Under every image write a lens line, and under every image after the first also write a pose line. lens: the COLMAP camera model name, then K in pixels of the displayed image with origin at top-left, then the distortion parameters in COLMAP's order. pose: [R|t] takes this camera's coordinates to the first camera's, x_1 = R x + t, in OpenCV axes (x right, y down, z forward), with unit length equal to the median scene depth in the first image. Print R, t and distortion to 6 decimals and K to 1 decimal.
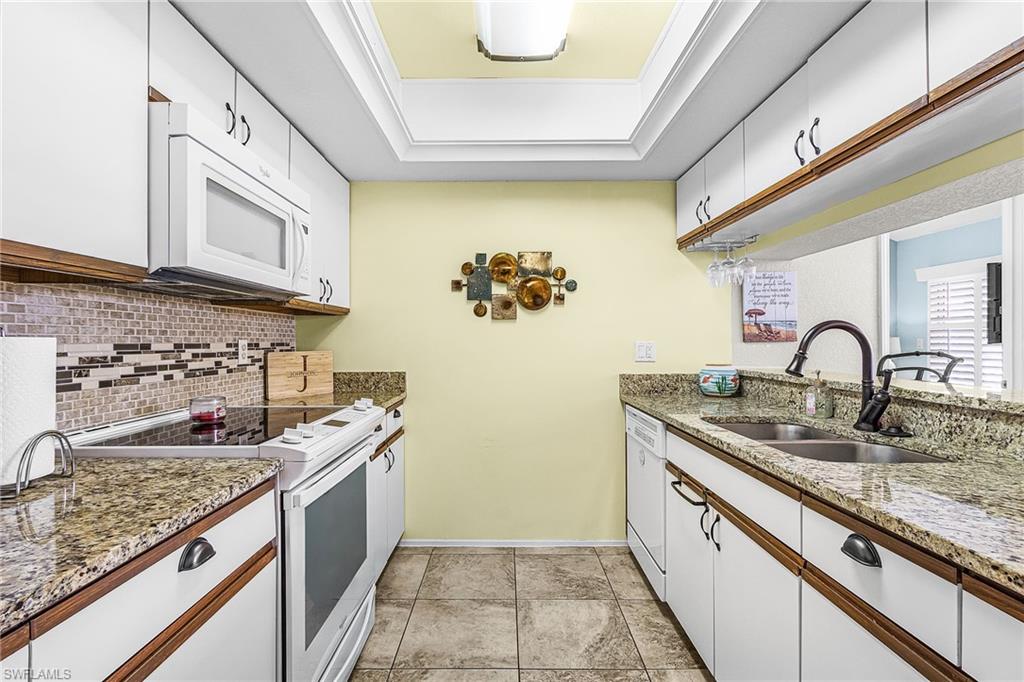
lens RADIAL K [[480.3, 0, 512.3], [0, 480.3, 340.1], [0, 0, 1]] dist [0.003735, -0.000884]
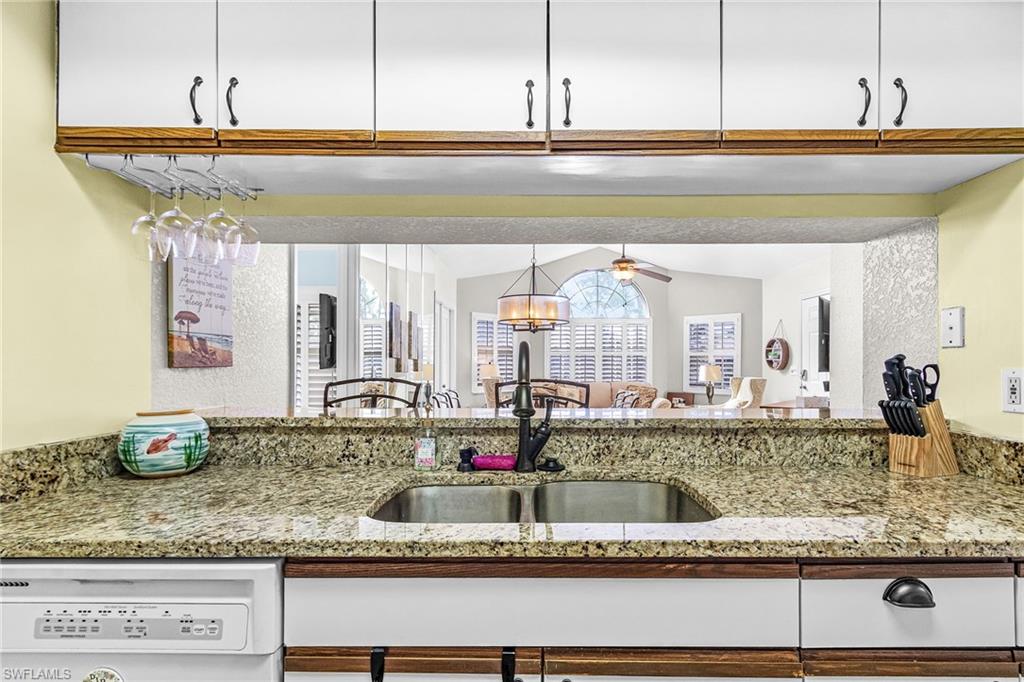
lens RADIAL K [[480.3, 0, 532.6], [0, 480.3, 361.8], [0, 0, 1]] dist [0.003735, -0.000884]
pose [[0.015430, 0.010944, 0.999821, -0.103571], [-0.005683, 0.999925, -0.010858, 0.001184], [-0.999865, -0.005514, 0.015491, 0.805736]]
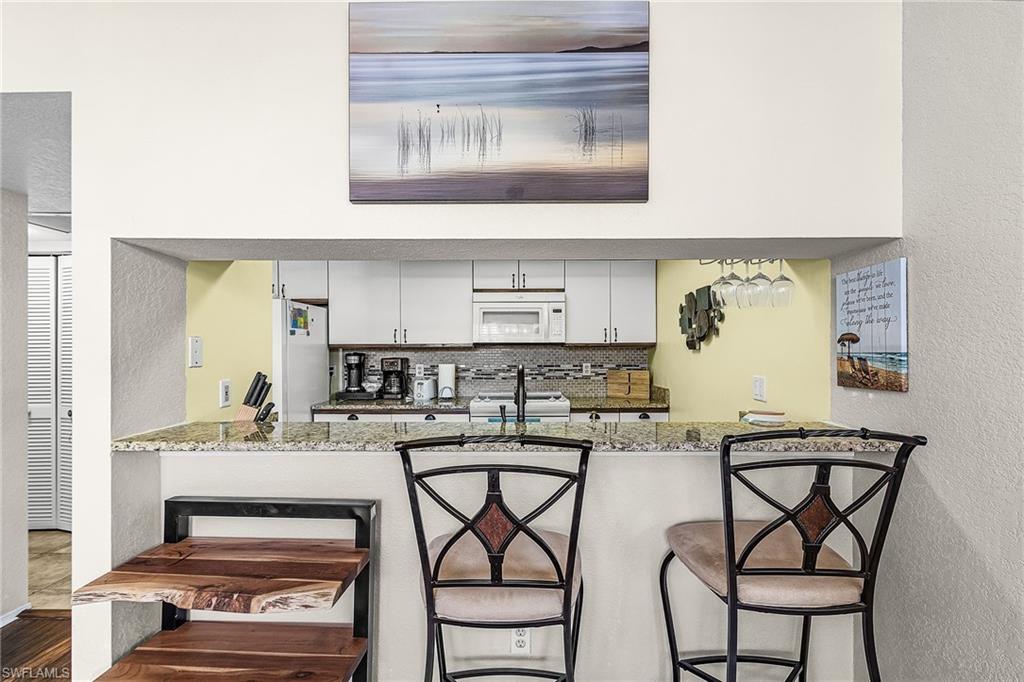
lens RADIAL K [[480.3, 0, 509.0], [0, 480.3, 346.7], [0, 0, 1]] dist [0.003735, -0.000884]
pose [[-0.036298, -0.006473, -0.999320, 1.593710], [0.005143, 0.999965, -0.006664, -0.063928], [0.999328, -0.005382, -0.036263, 0.837688]]
